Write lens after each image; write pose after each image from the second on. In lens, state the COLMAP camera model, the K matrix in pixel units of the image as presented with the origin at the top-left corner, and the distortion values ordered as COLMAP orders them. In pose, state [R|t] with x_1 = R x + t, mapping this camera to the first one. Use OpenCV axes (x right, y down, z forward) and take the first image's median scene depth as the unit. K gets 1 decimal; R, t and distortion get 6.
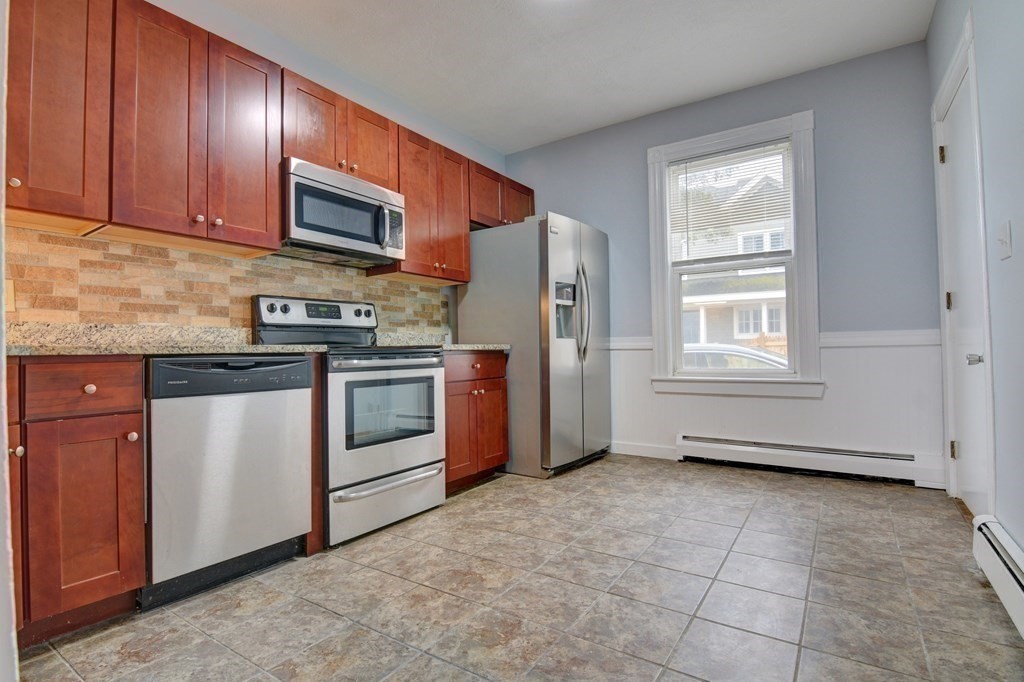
lens RADIAL K [[494.7, 0, 512.2], [0, 494.7, 341.9], [0, 0, 1]] dist [-0.010504, -0.009558]
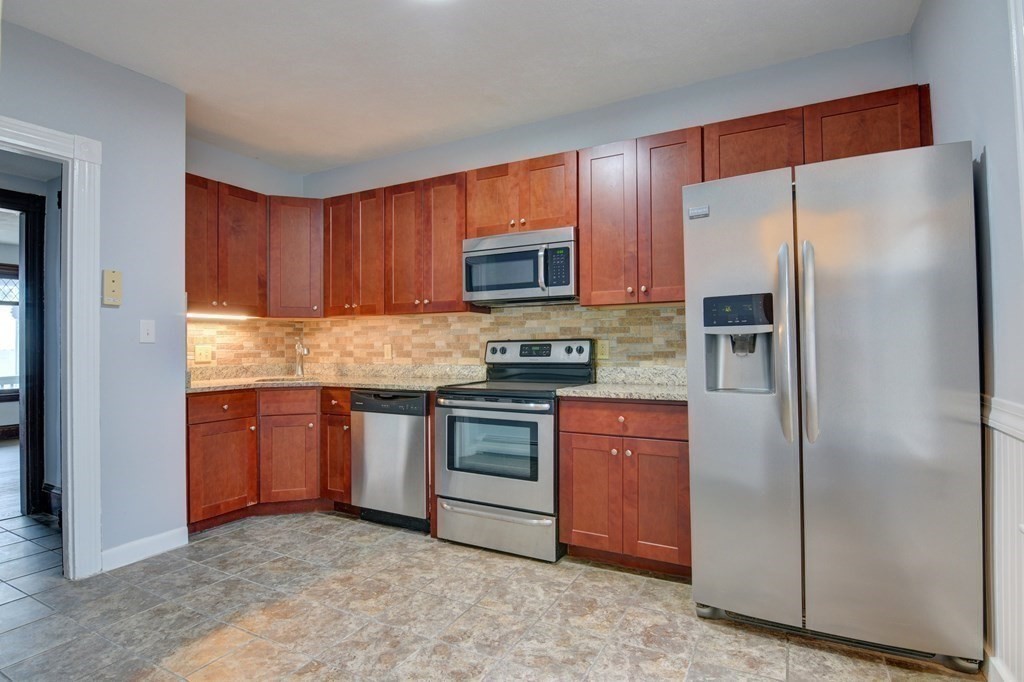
lens RADIAL K [[532.7, 0, 514.0], [0, 532.7, 340.6], [0, 0, 1]] dist [-0.012065, -0.001713]
pose [[0.098803, 0.003063, -0.995102, 0.960231], [0.021807, 0.999748, 0.005242, -0.106112], [0.994868, -0.022218, 0.098712, 0.961312]]
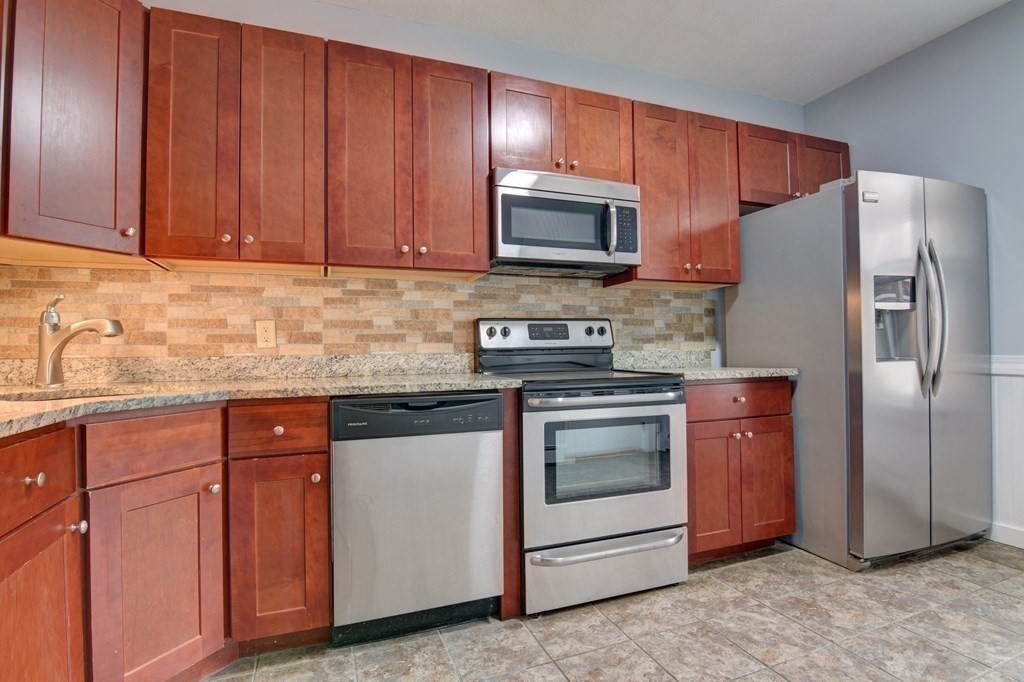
lens RADIAL K [[494.7, 0, 509.4], [0, 494.7, 341.6], [0, 0, 1]] dist [-0.010504, -0.009558]
pose [[0.817324, -0.003155, -0.576169, 0.090396], [0.009290, 0.999927, 0.007704, -0.059450], [0.576103, -0.011649, 0.817294, 0.258752]]
